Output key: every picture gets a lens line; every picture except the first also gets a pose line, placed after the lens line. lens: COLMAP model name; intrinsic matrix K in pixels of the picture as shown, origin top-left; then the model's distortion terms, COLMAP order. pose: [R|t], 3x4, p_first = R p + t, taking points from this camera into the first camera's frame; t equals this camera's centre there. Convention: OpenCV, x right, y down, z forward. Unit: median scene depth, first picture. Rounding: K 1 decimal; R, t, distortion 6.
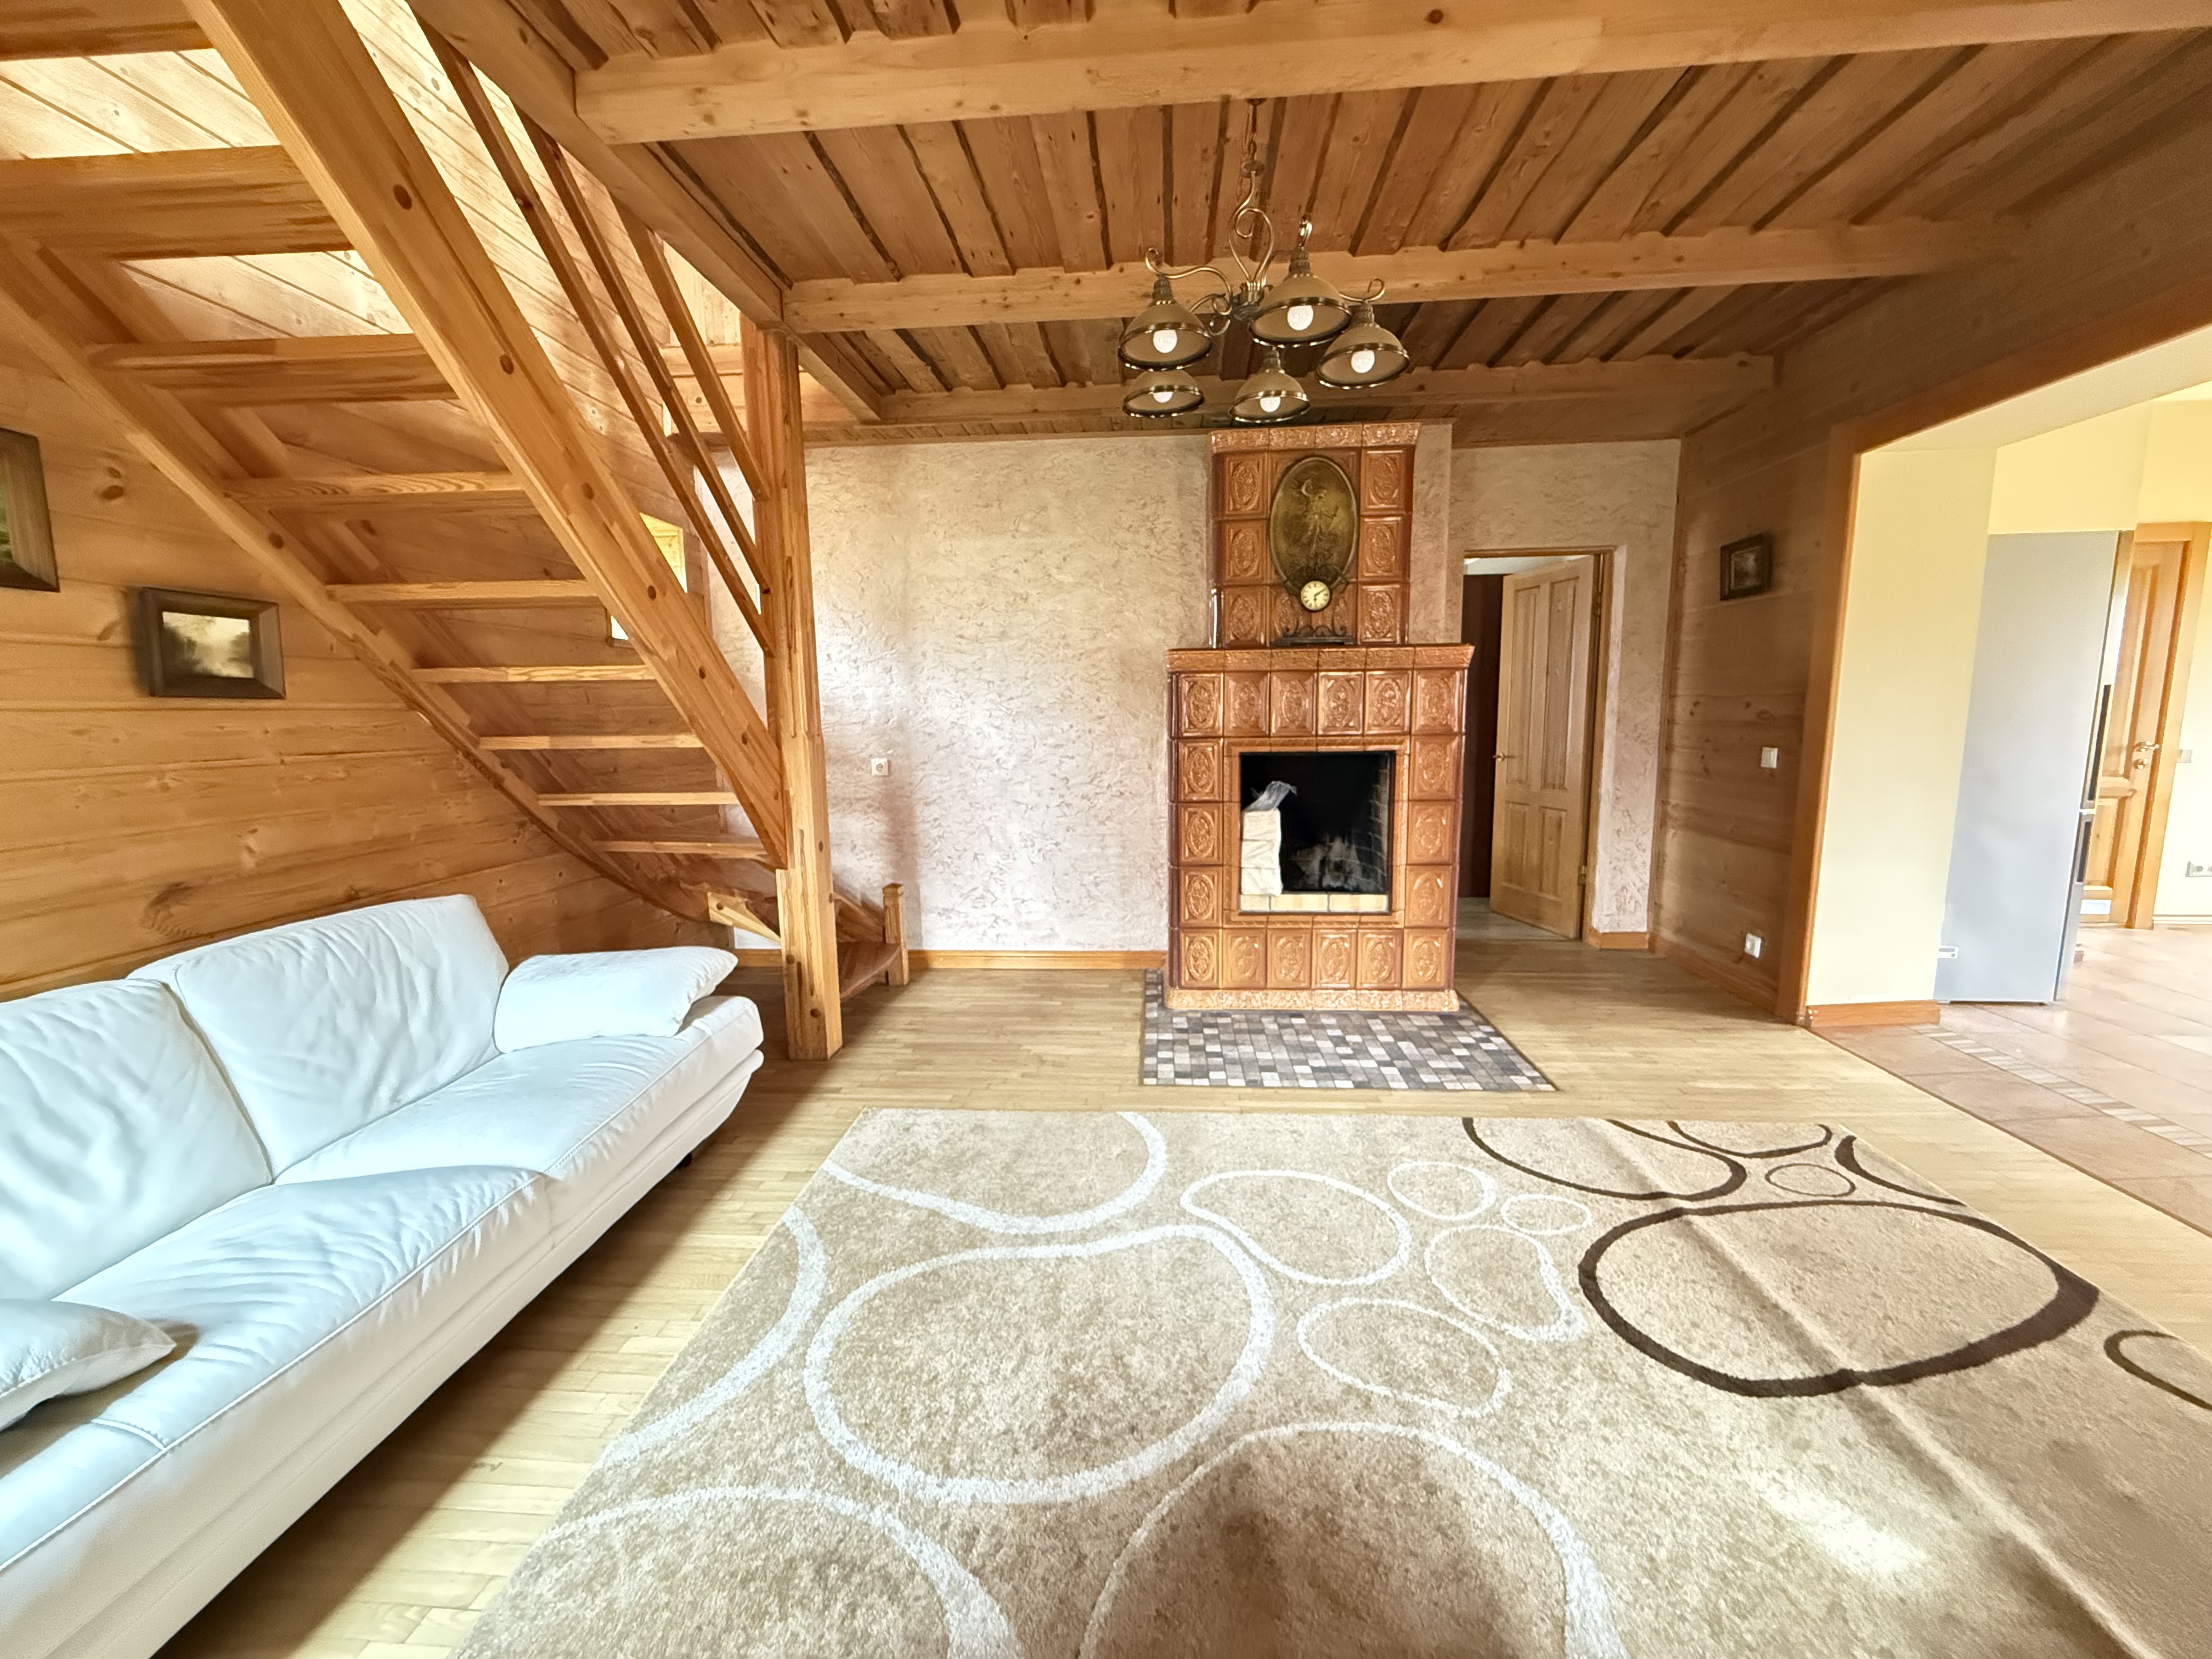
lens RADIAL K [[880.4, 0, 1100.9], [0, 880.4, 828.9], [0, 0, 1]] dist [-0.000891, 0.000323]
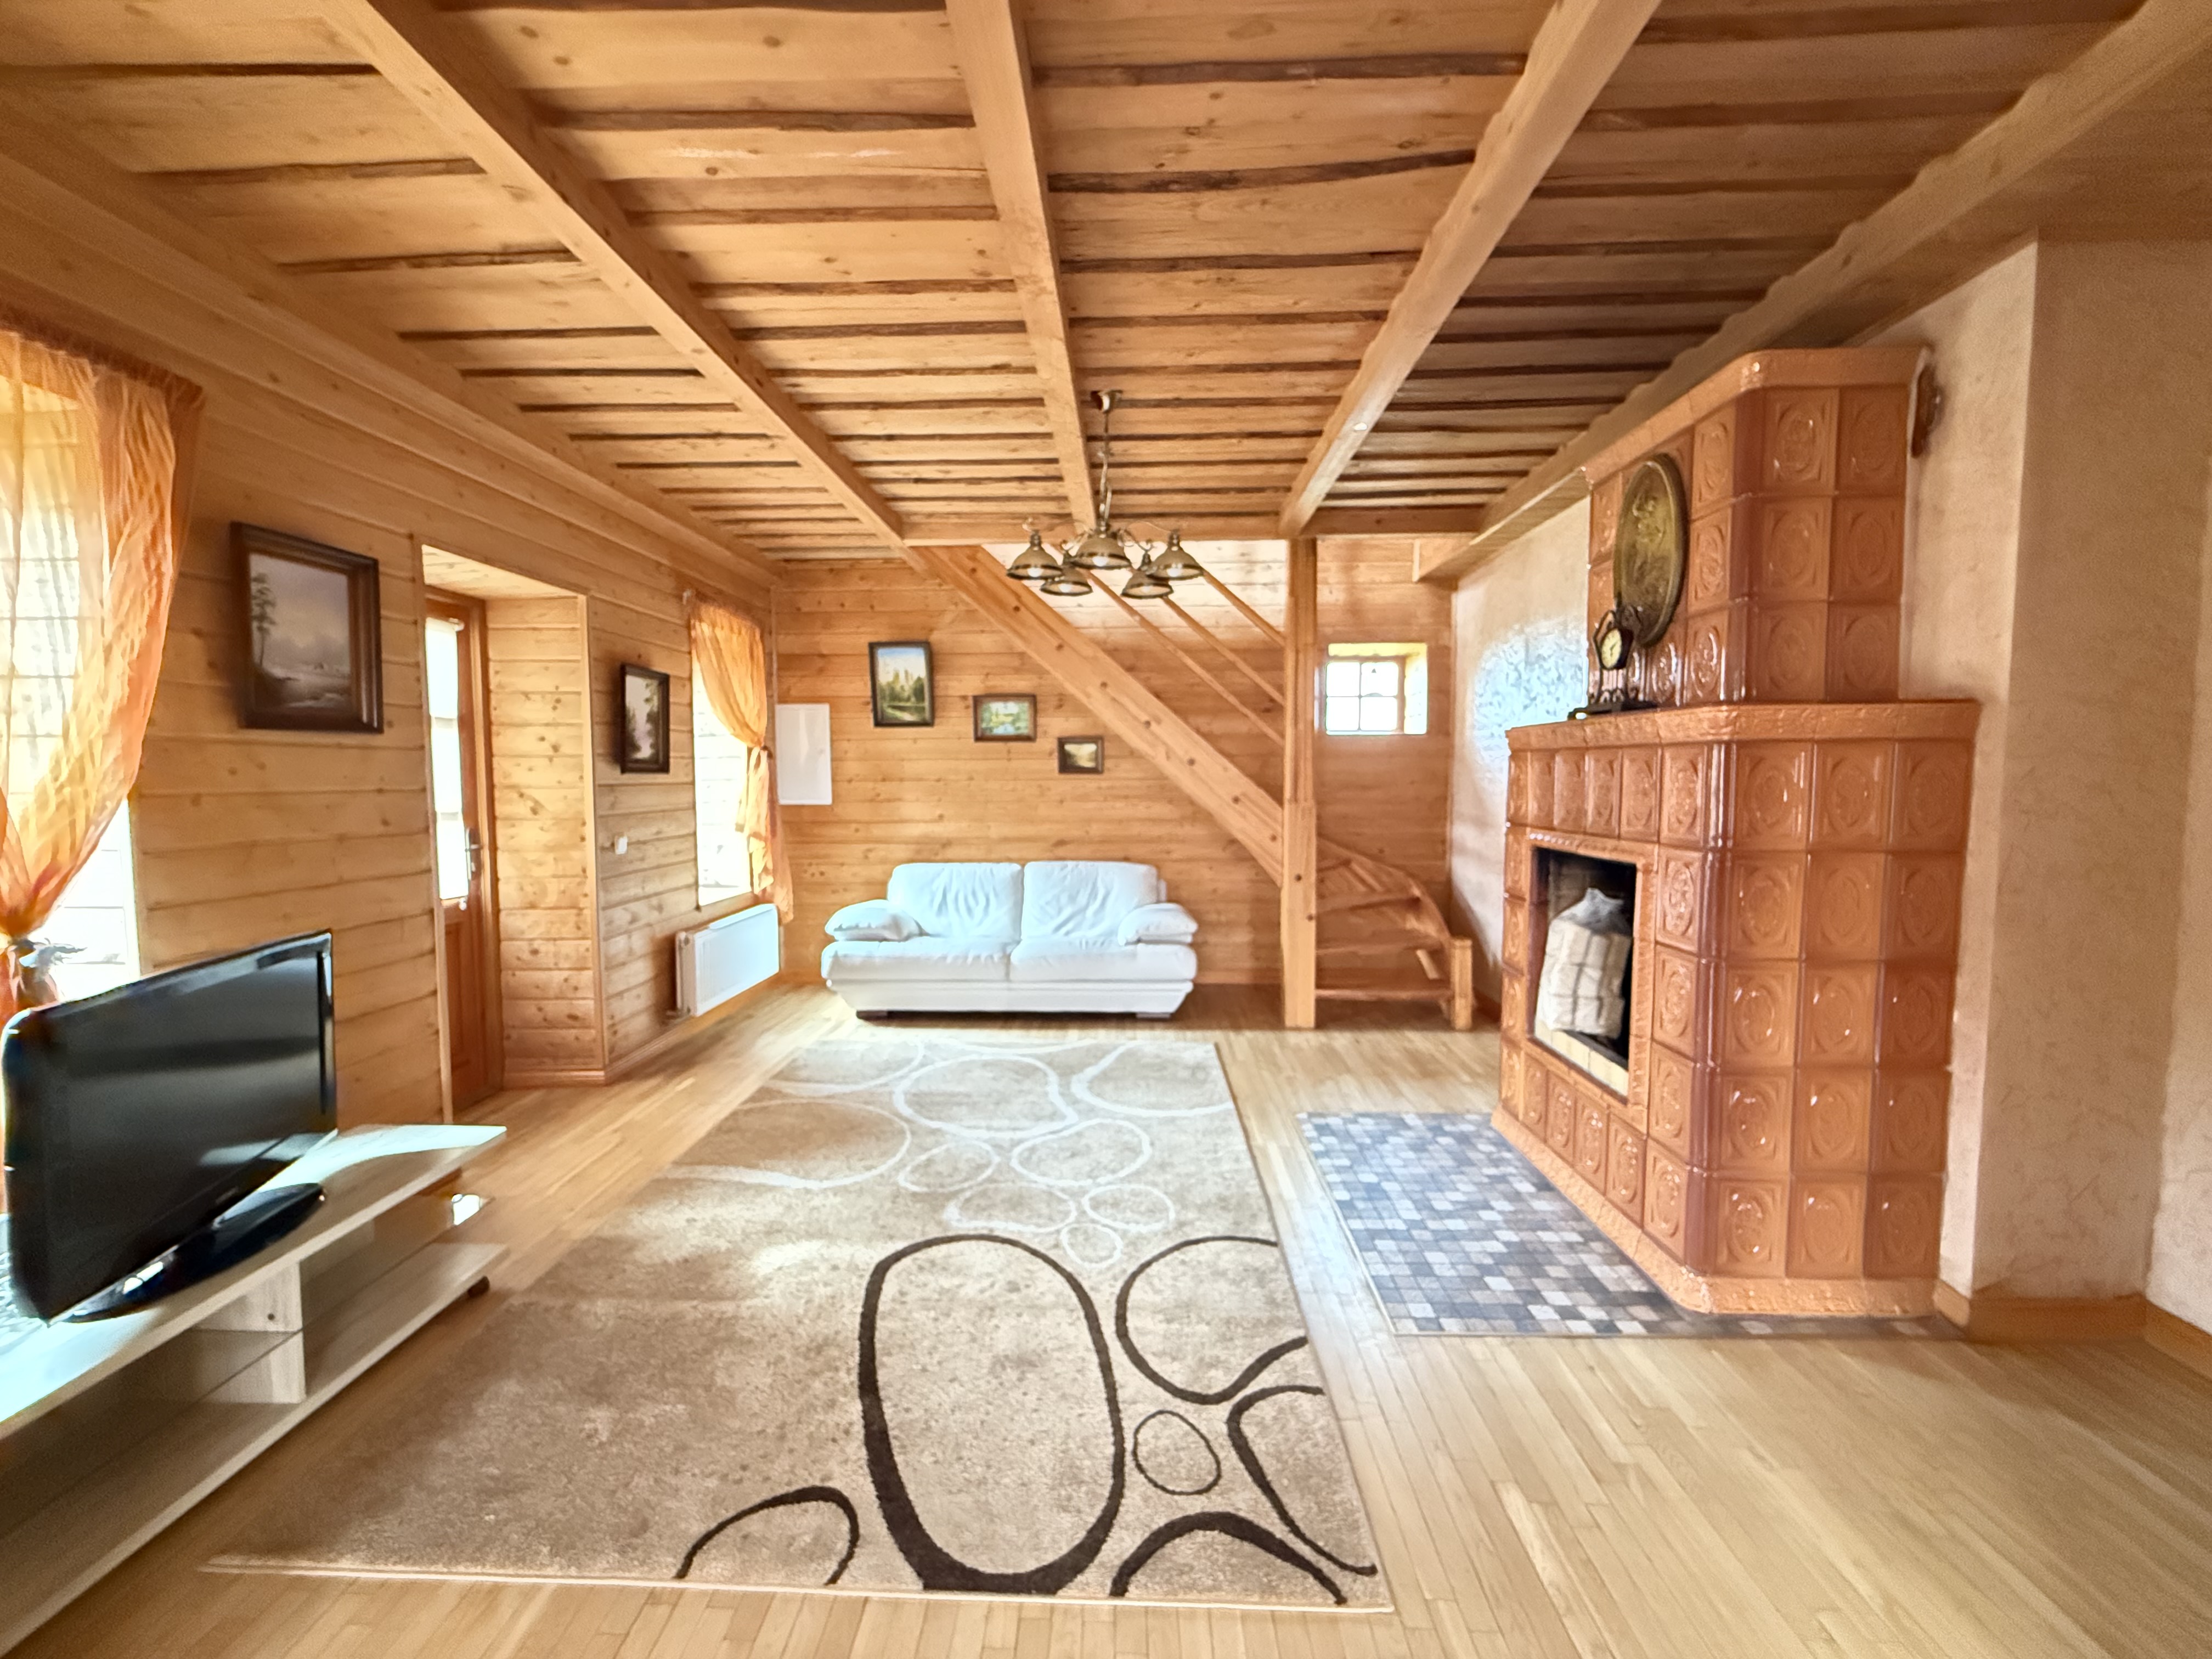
lens RADIAL K [[884.3, 0, 1101.6], [0, 884.3, 830.5], [0, 0, 1]] dist [-0.001308, 0.000164]
pose [[0.038140, 0.079887, -0.996074, 1.136306], [-0.134495, 0.988140, 0.074101, -0.124411], [0.990180, 0.131140, 0.048432, 0.631185]]
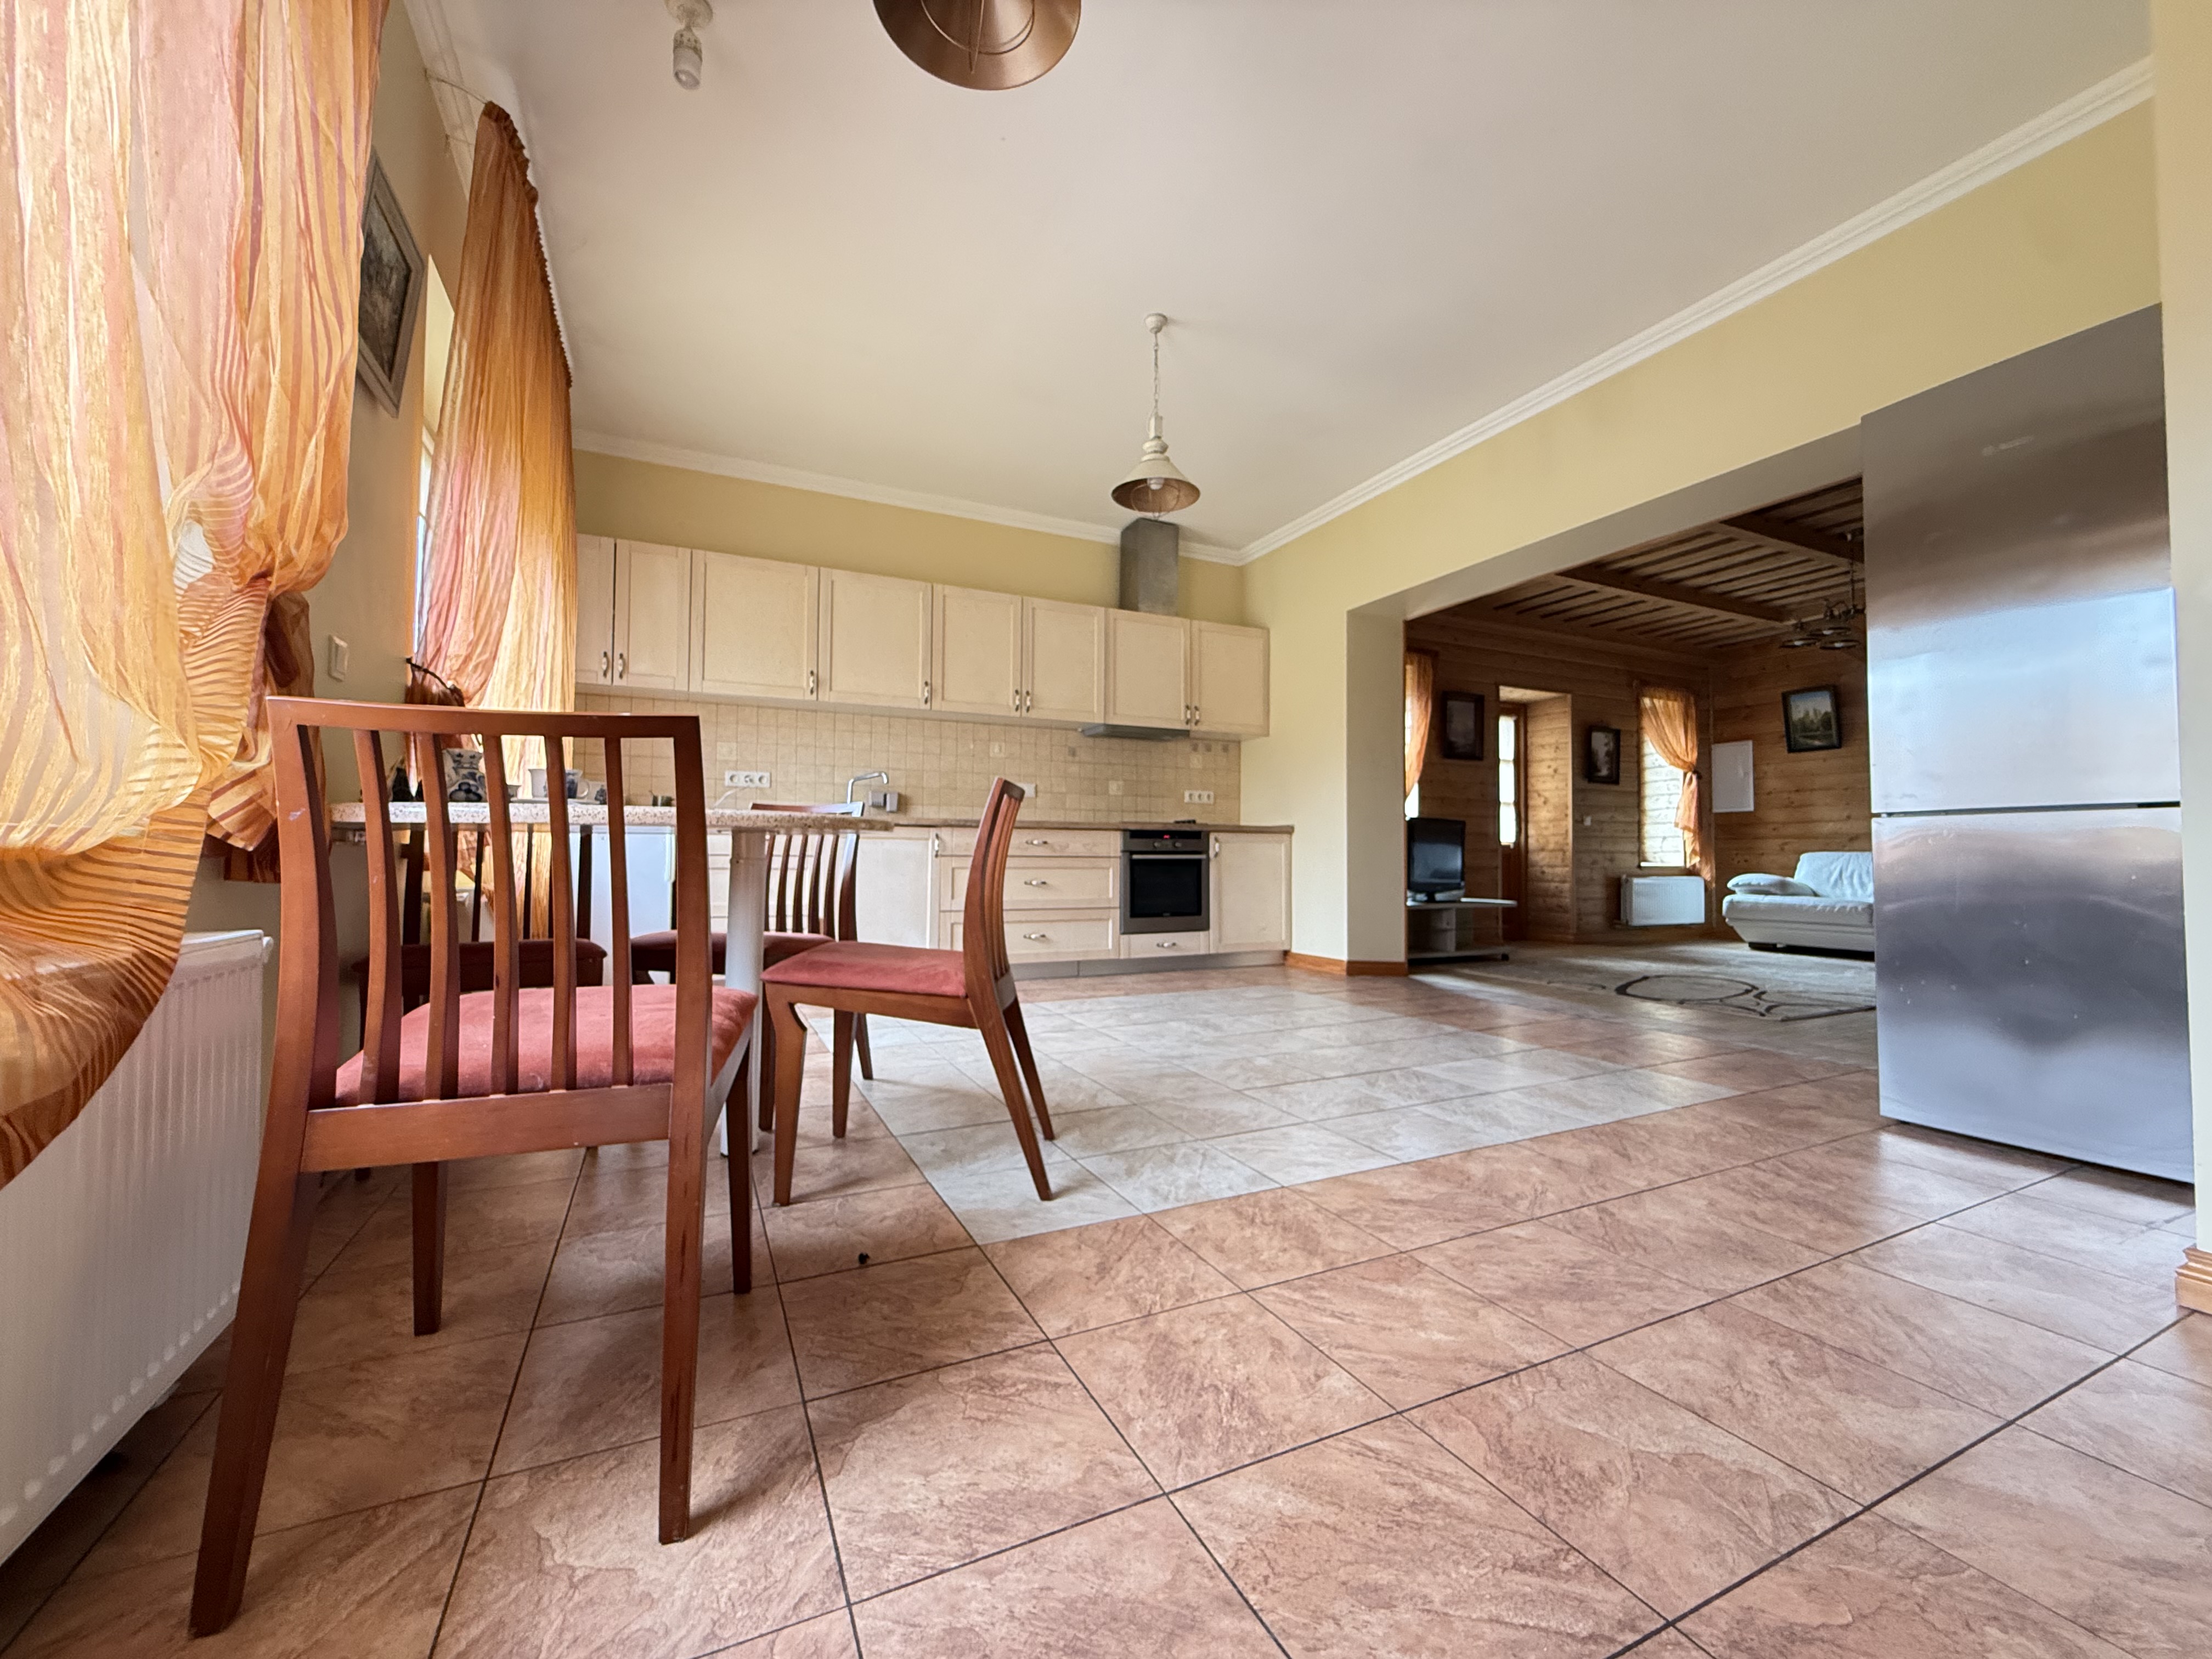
lens RADIAL K [[880.4, 0, 1100.9], [0, 880.4, 828.9], [0, 0, 1]] dist [-0.000891, 0.000323]
pose [[-0.869954, -0.006102, -0.493095, 2.182178], [-0.061401, 0.993483, 0.096033, -0.044008], [0.489295, 0.113821, -0.864659, 1.438197]]
